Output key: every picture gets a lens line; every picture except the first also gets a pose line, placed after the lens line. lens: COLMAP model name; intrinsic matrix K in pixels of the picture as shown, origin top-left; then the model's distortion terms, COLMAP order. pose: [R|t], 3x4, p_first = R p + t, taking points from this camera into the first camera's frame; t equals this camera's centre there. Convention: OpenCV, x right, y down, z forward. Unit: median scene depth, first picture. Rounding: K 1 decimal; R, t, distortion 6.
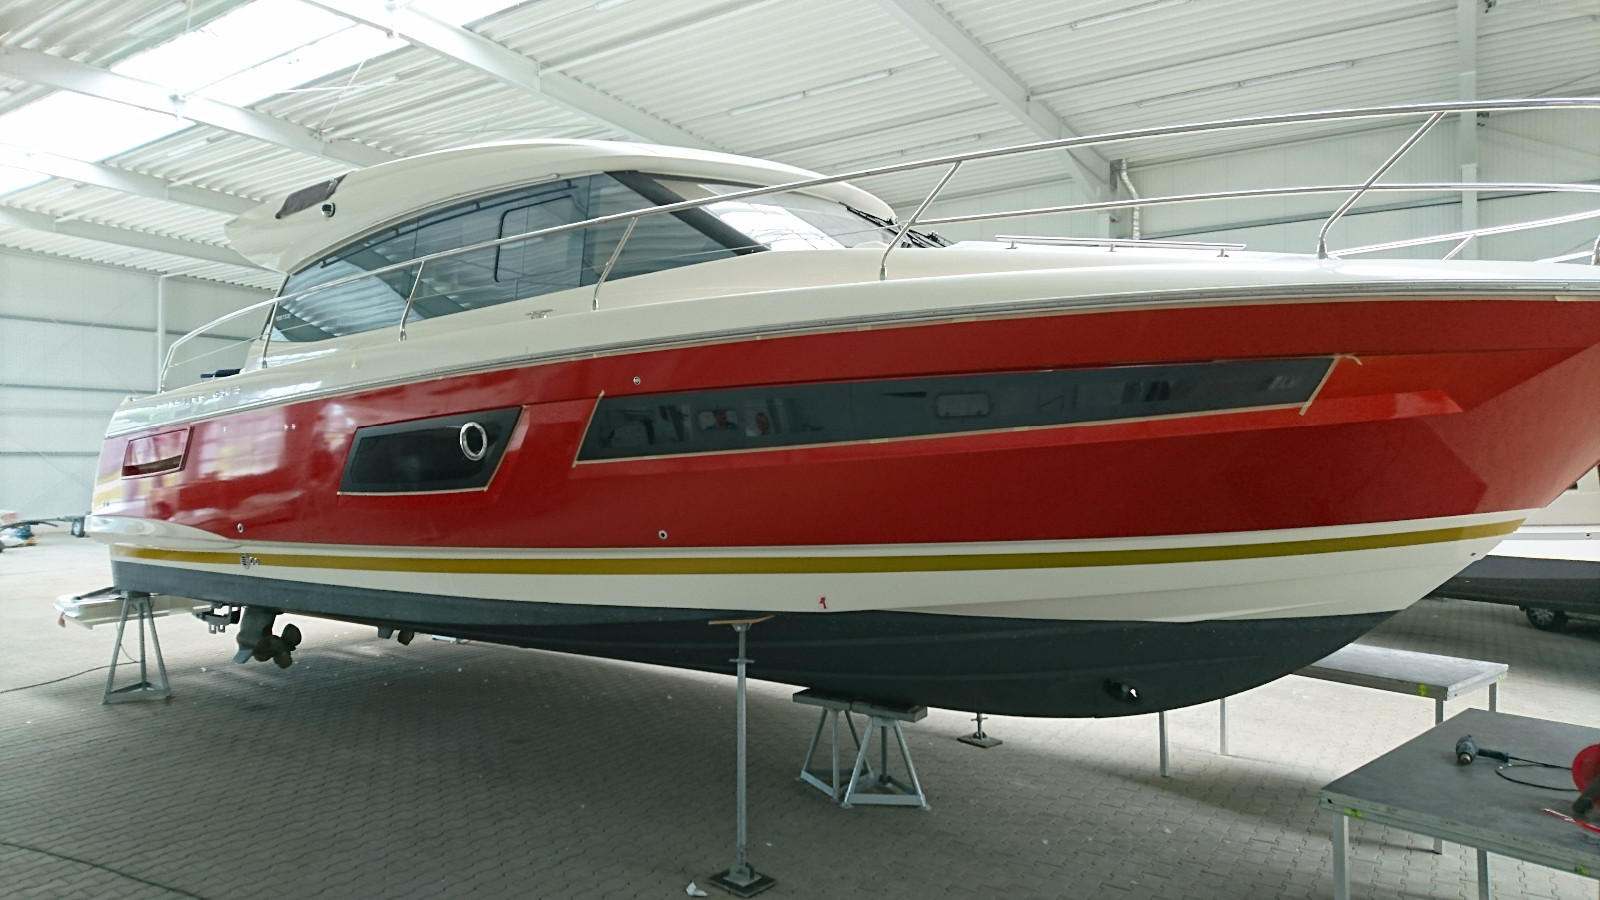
lens RADIAL K [[971.4, 0, 787.0], [0, 971.4, 454.7], [0, 0, 1]] dist [0.030898, -0.032706]
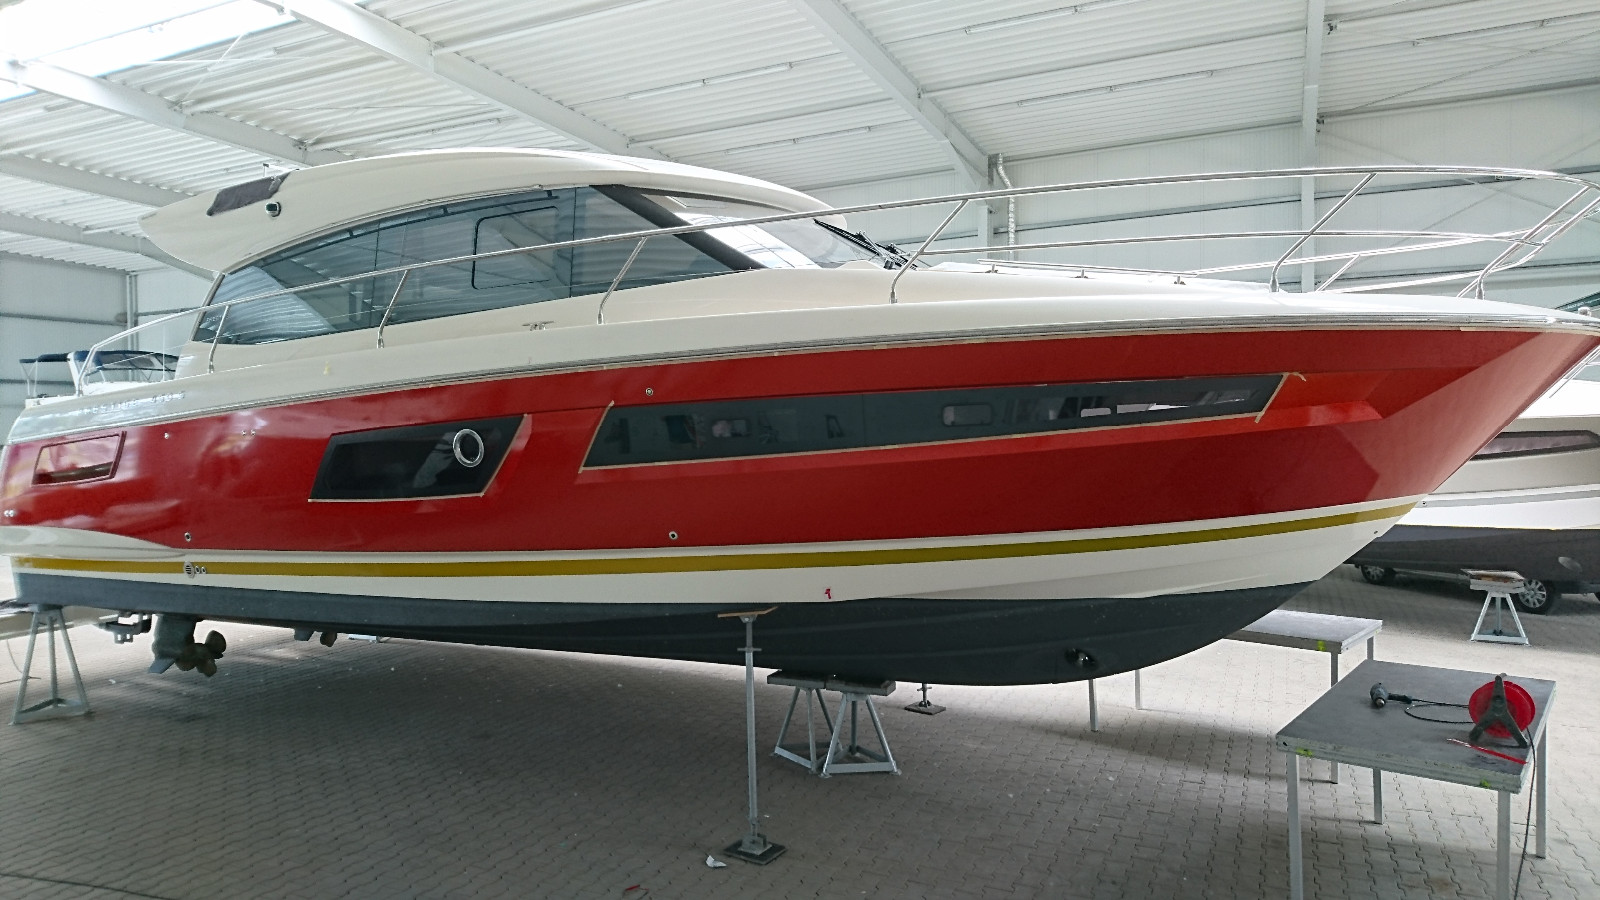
lens RADIAL K [[971.4, 0, 790.5], [0, 971.4, 456.9], [0, 0, 1]] dist [0.030898, -0.032706]
pose [[0.989682, -0.021186, 0.141705, -0.127021], [0.017430, 0.999464, 0.027694, -0.026232], [-0.142216, -0.024938, 0.989521, -0.060046]]
